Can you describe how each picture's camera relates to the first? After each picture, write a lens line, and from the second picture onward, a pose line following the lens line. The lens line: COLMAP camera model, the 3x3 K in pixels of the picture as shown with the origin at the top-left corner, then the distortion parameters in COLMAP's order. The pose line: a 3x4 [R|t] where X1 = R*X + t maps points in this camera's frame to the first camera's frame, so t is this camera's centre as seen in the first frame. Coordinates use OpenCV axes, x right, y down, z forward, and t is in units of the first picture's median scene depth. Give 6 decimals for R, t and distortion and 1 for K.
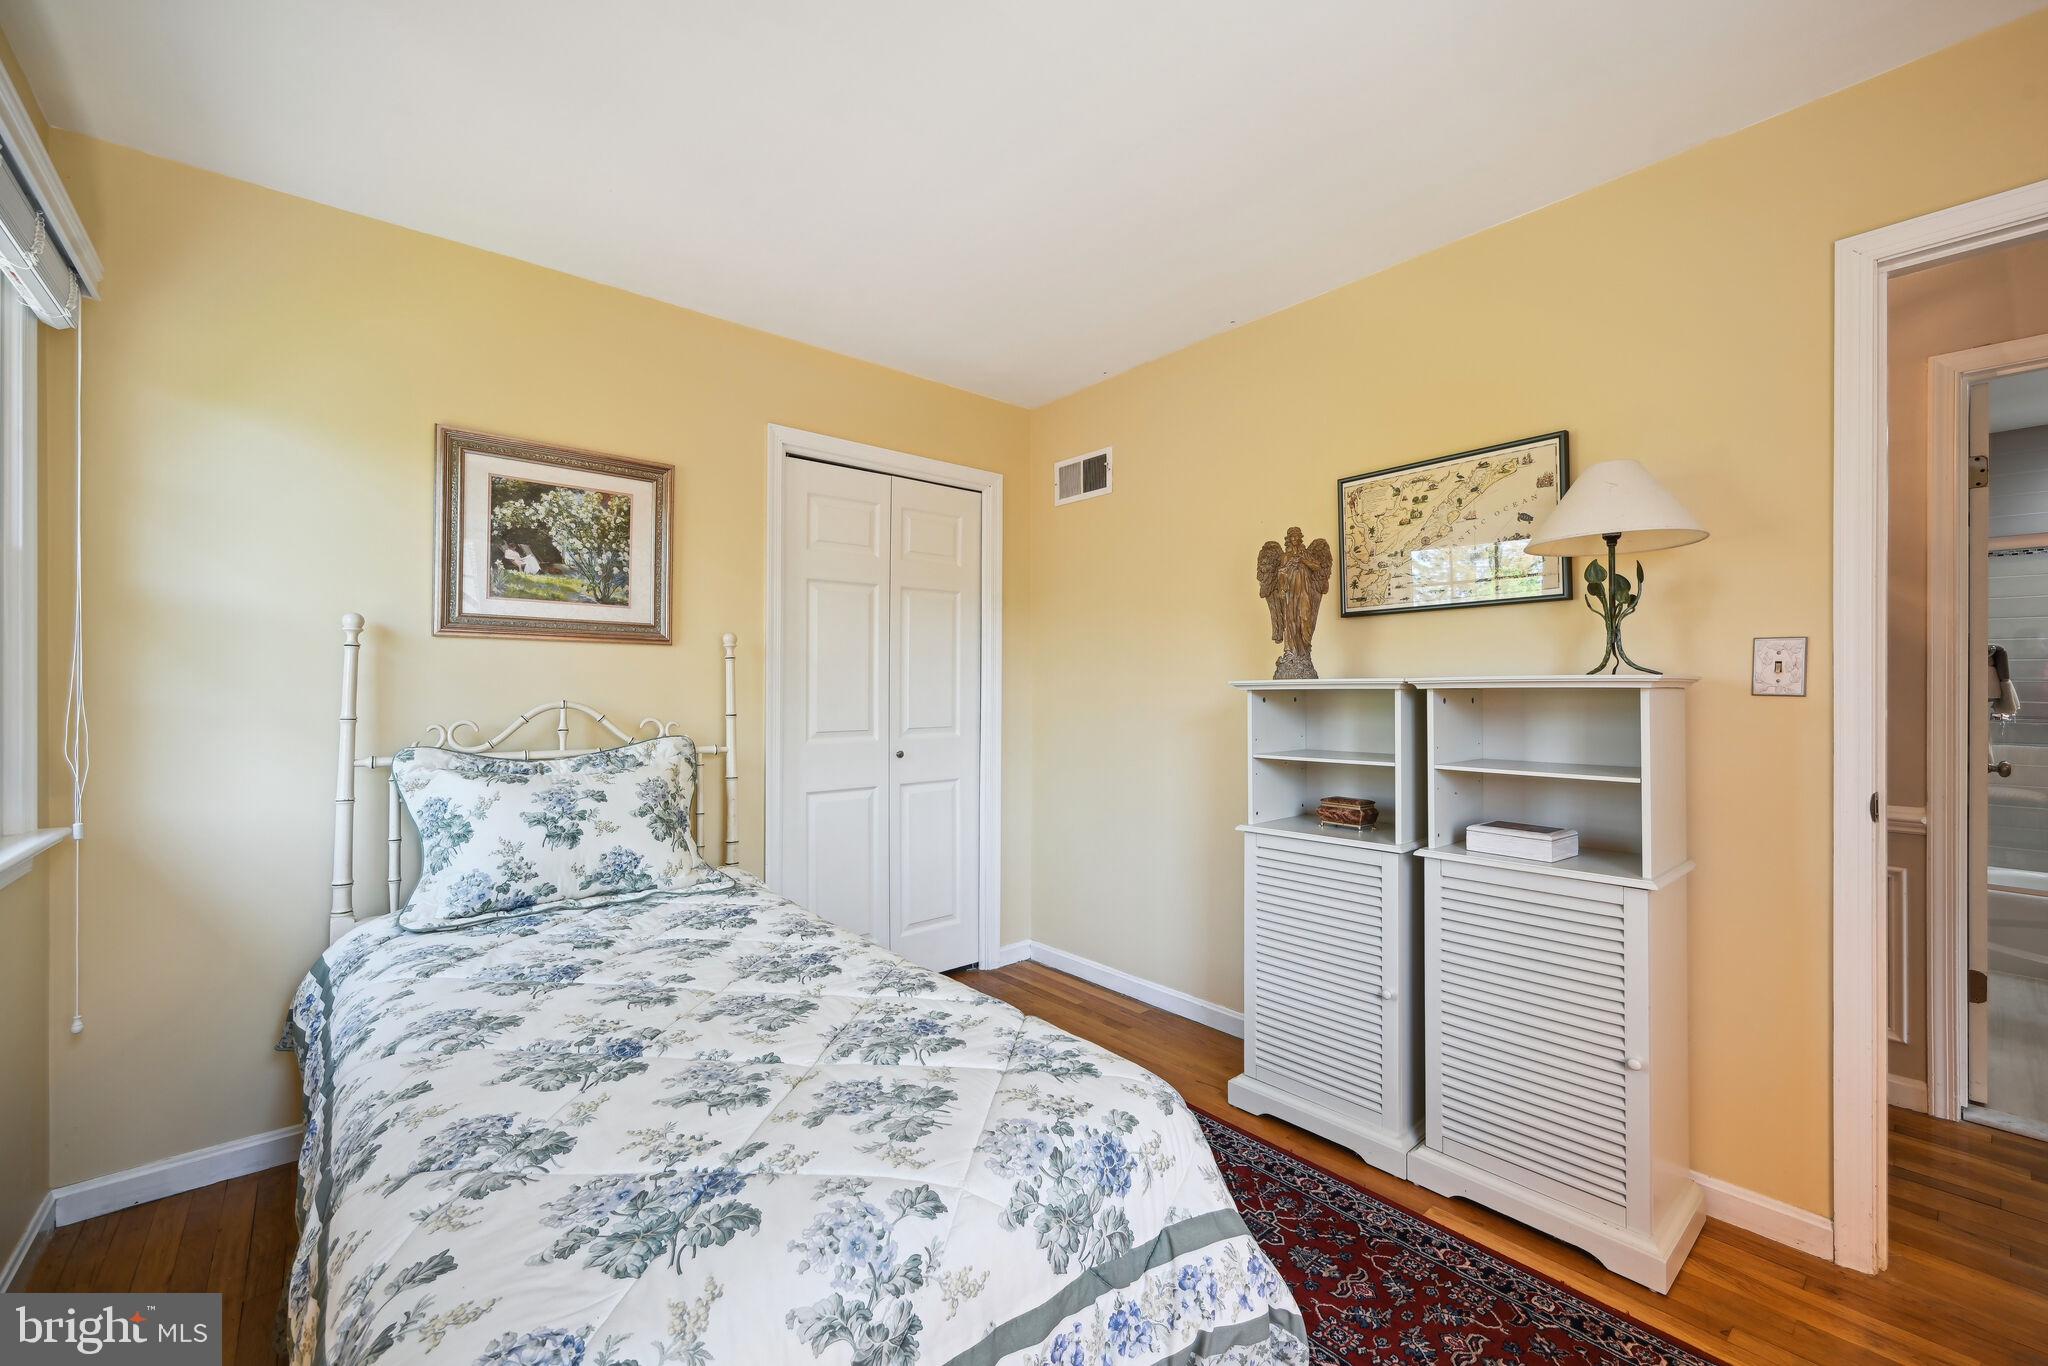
lens RADIAL K [[832.8, 0, 1030.7], [0, 832.8, 691.7], [0, 0, 1]] dist [0.001869, -0.000259]
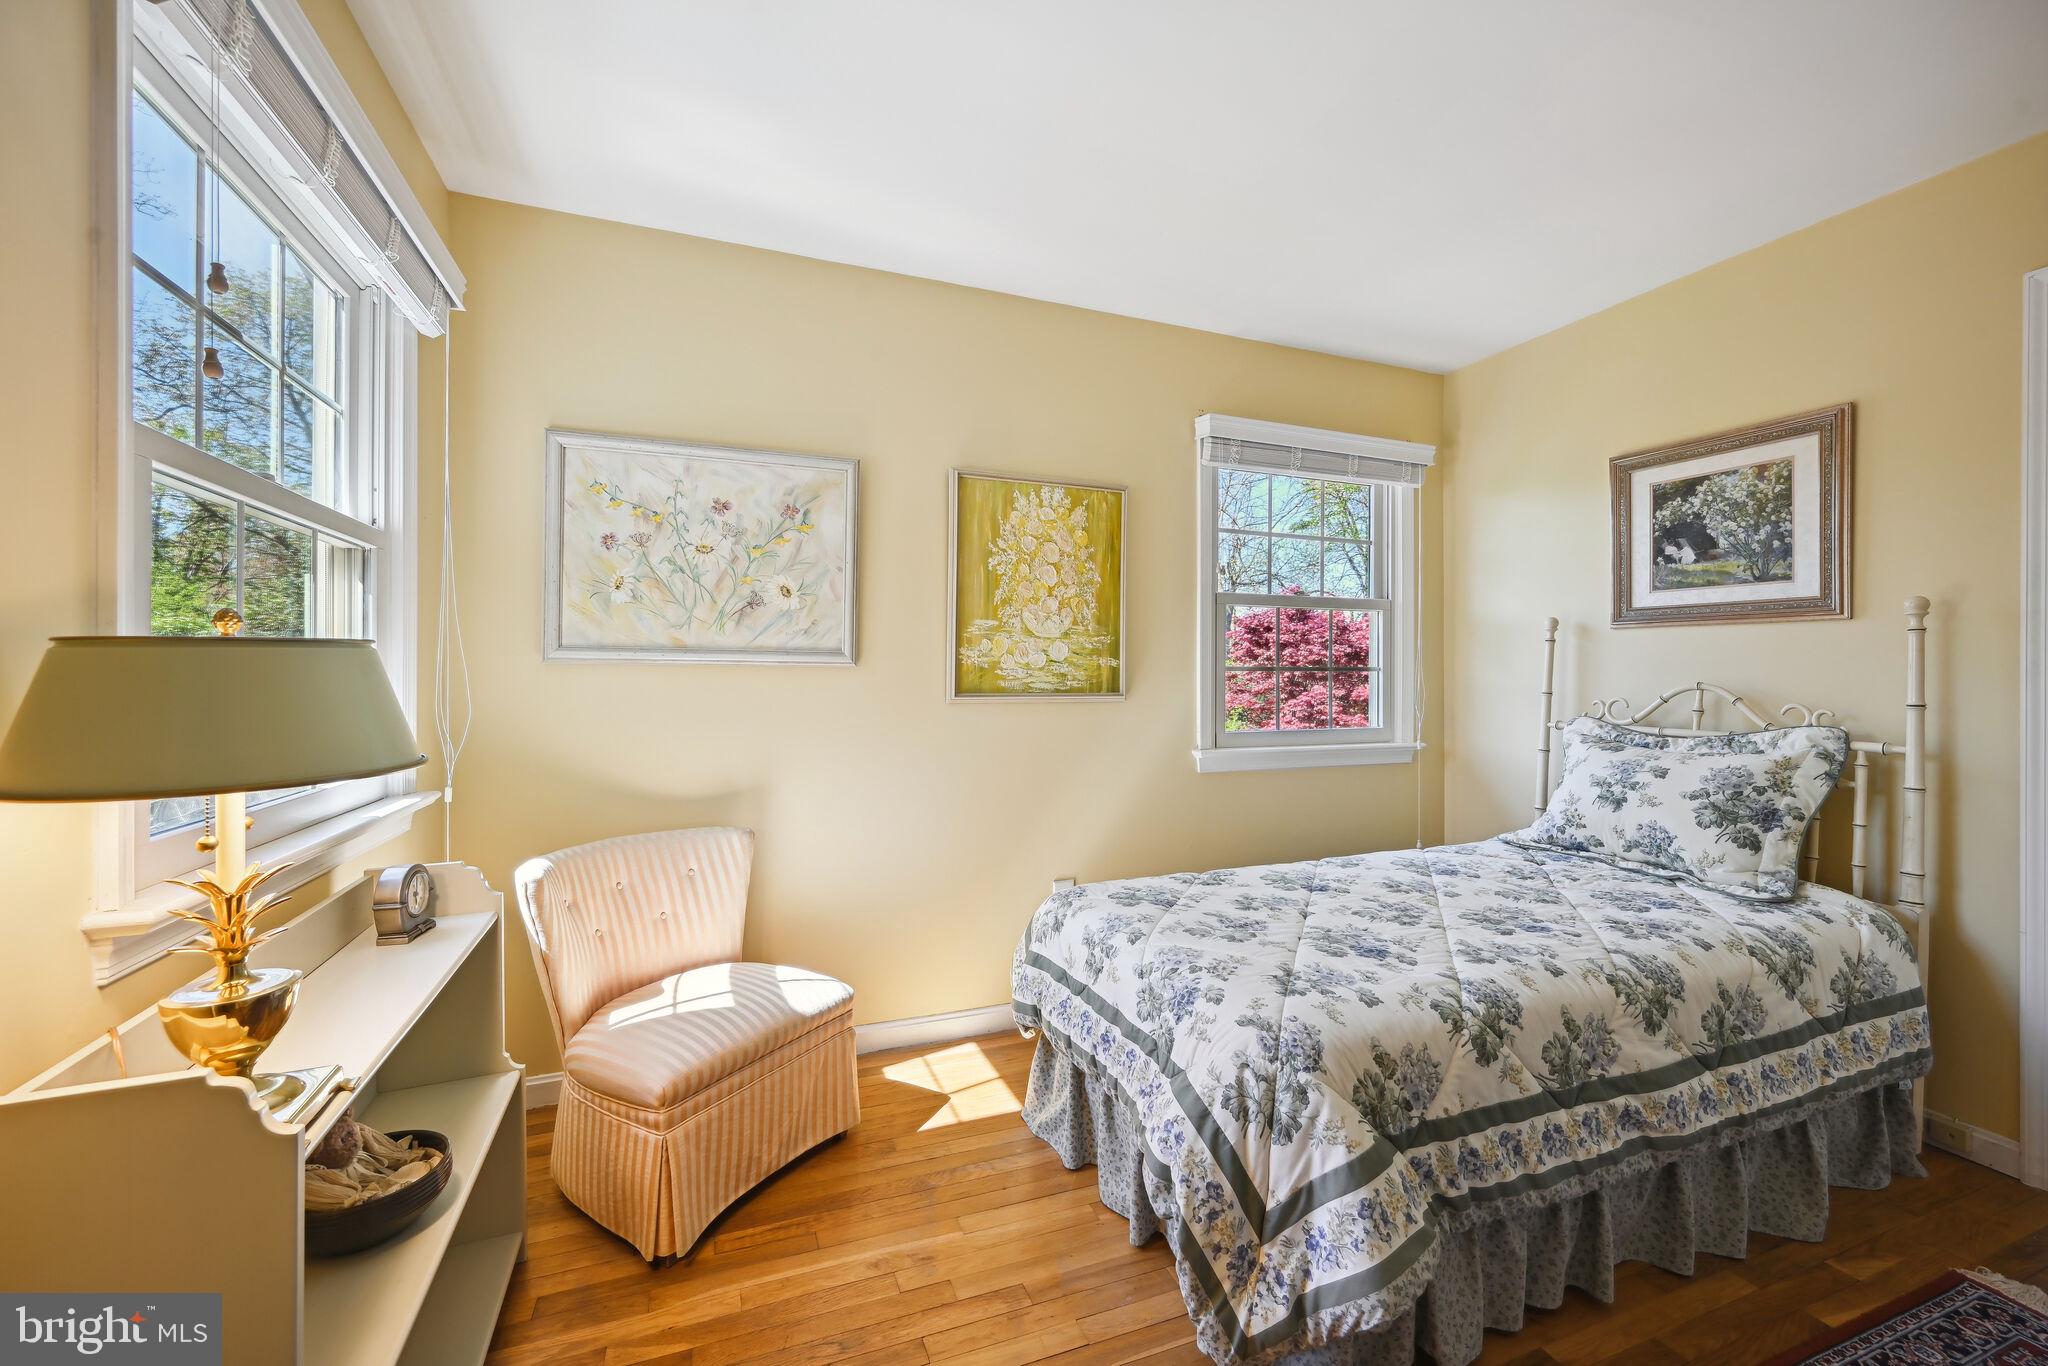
lens RADIAL K [[832.8, 0, 1029.2], [0, 832.8, 672.4], [0, 0, 1]] dist [0.001869, -0.000259]
pose [[-0.332439, -0.003753, -0.943117, 0.706173], [-0.008825, 0.999961, -0.000868, 0.006505], [0.943083, 0.008034, -0.332460, 0.567482]]
